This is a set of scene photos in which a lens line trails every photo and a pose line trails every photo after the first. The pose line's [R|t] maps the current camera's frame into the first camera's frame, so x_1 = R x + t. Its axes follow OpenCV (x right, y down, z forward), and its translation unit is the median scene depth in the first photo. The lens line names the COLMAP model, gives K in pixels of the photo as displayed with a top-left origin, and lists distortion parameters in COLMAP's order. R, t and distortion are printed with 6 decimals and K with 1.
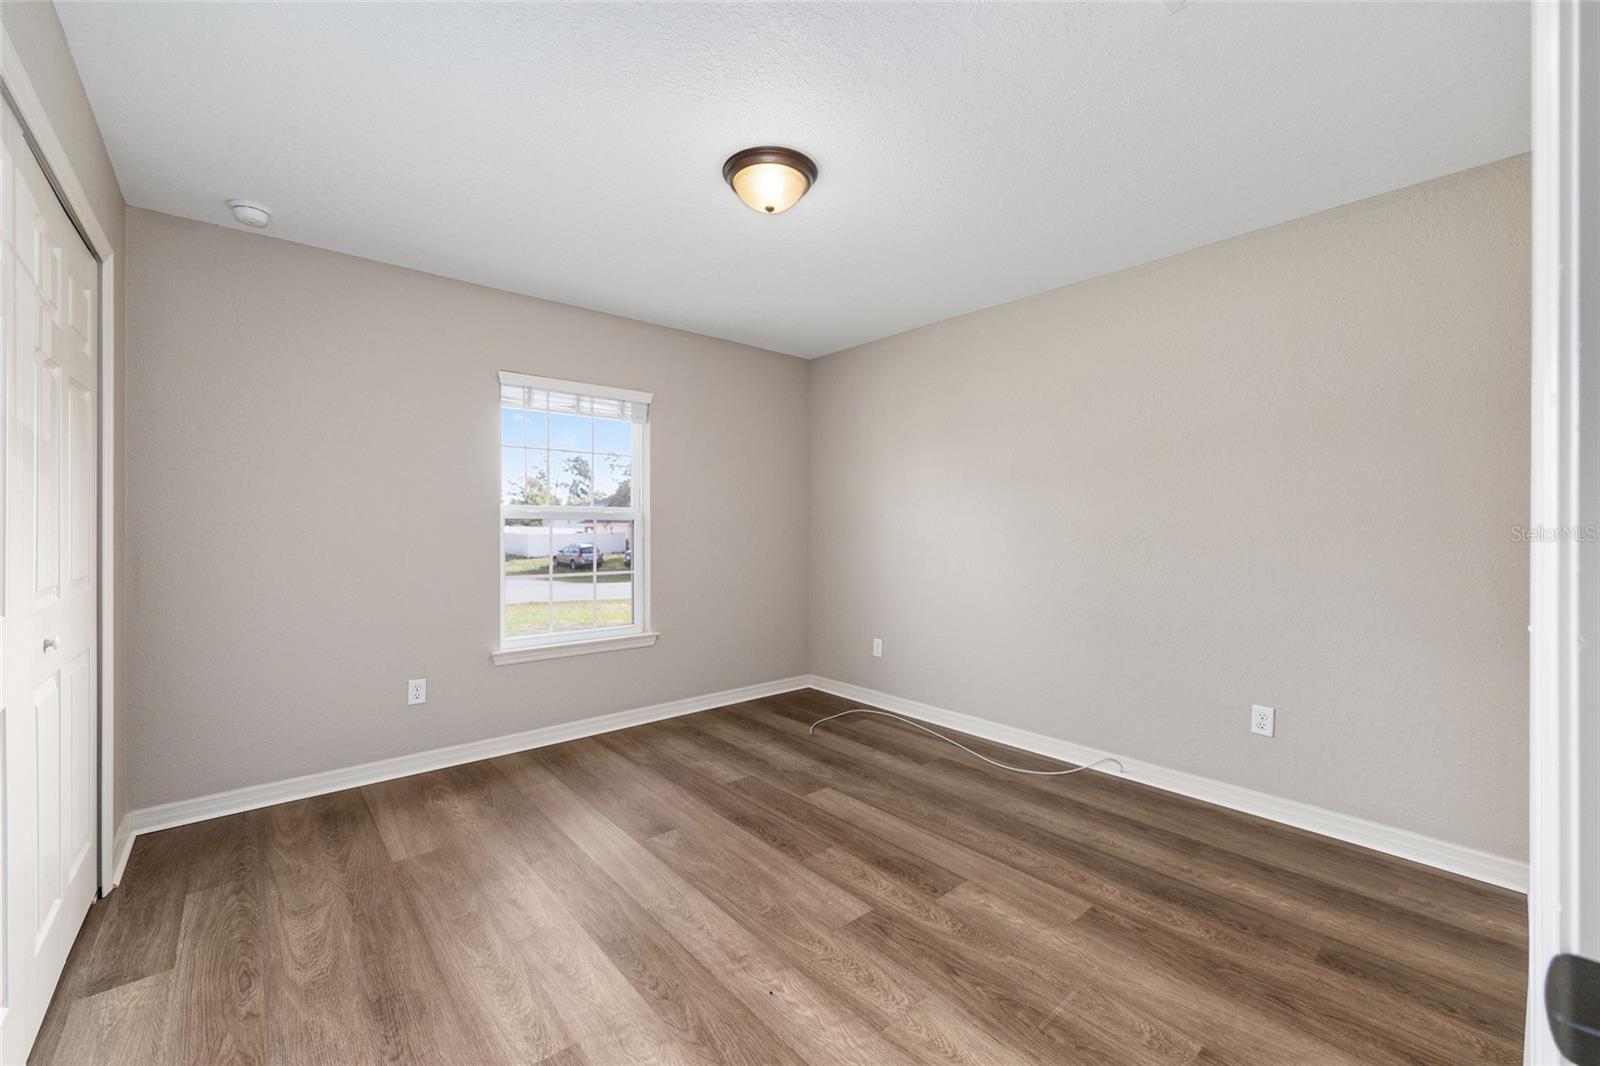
lens RADIAL K [[643.0, 0, 800.9], [0, 643.0, 525.8], [0, 0, 1]] dist [0.000392, 0.000553]
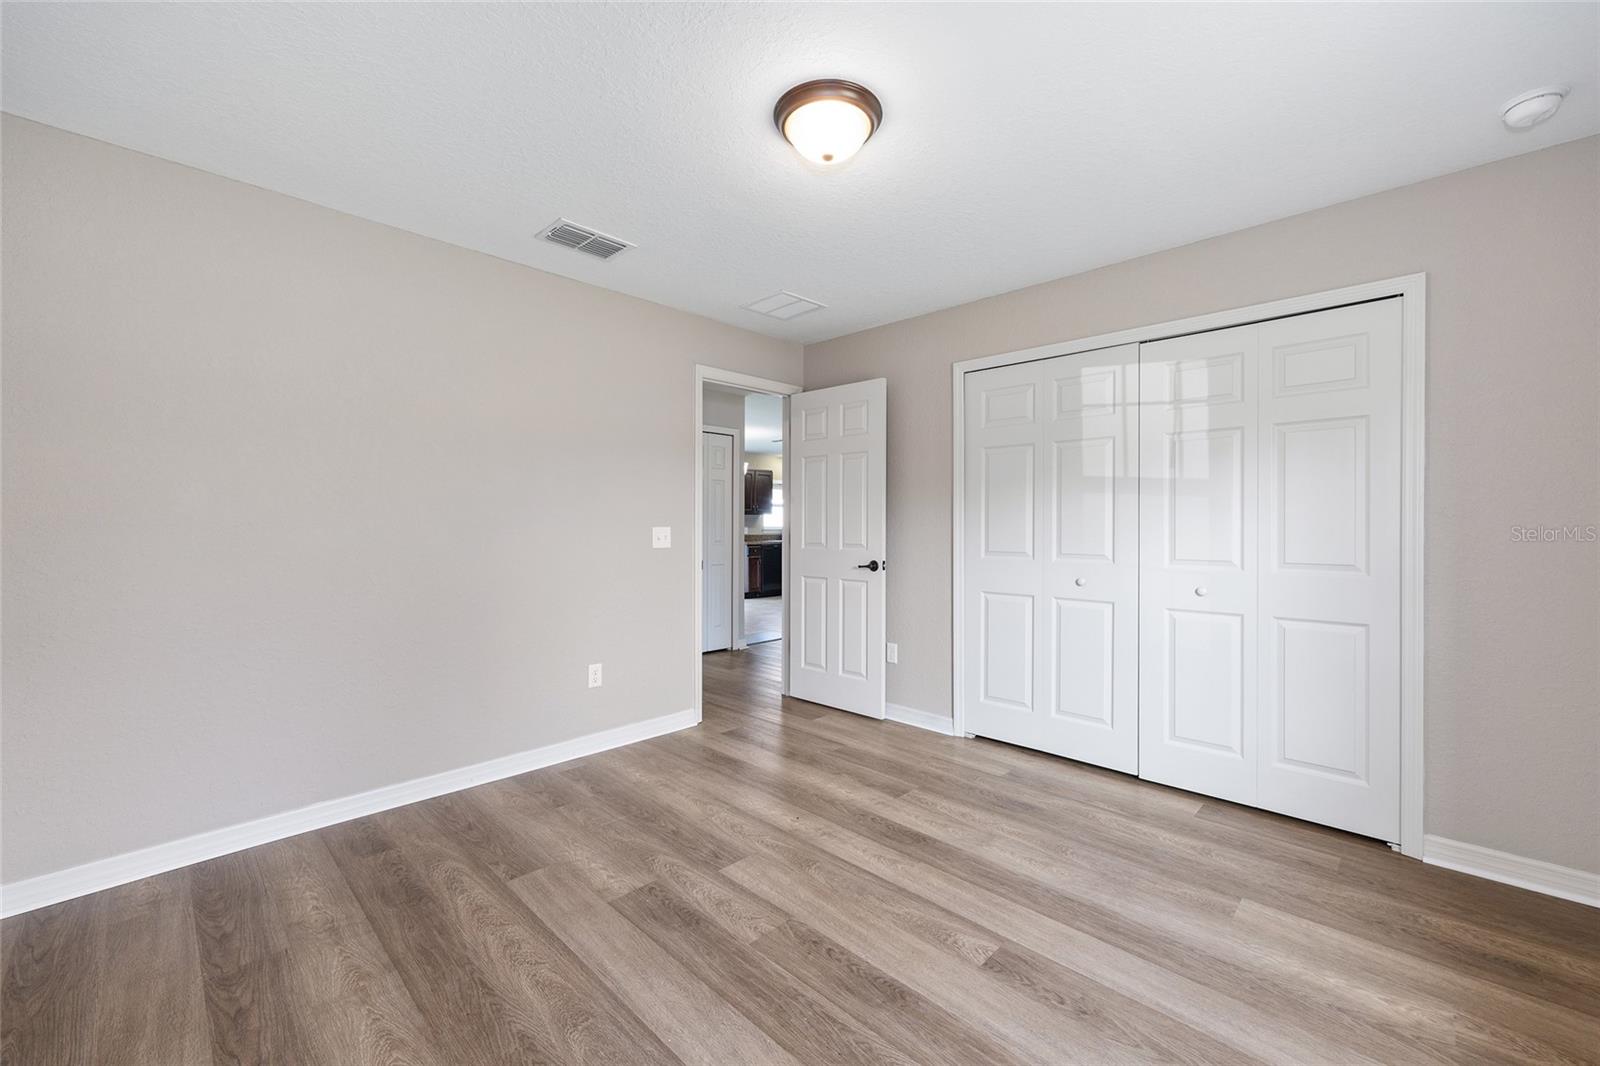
lens RADIAL K [[643.0, 0, 800.9], [0, 643.0, 525.8], [0, 0, 1]] dist [0.000392, 0.000553]
pose [[-0.996395, -0.004248, -0.084724, 0.064158], [-0.004303, 0.999991, 0.000463, 0.005319], [0.084721, 0.000826, -0.996404, 1.979020]]
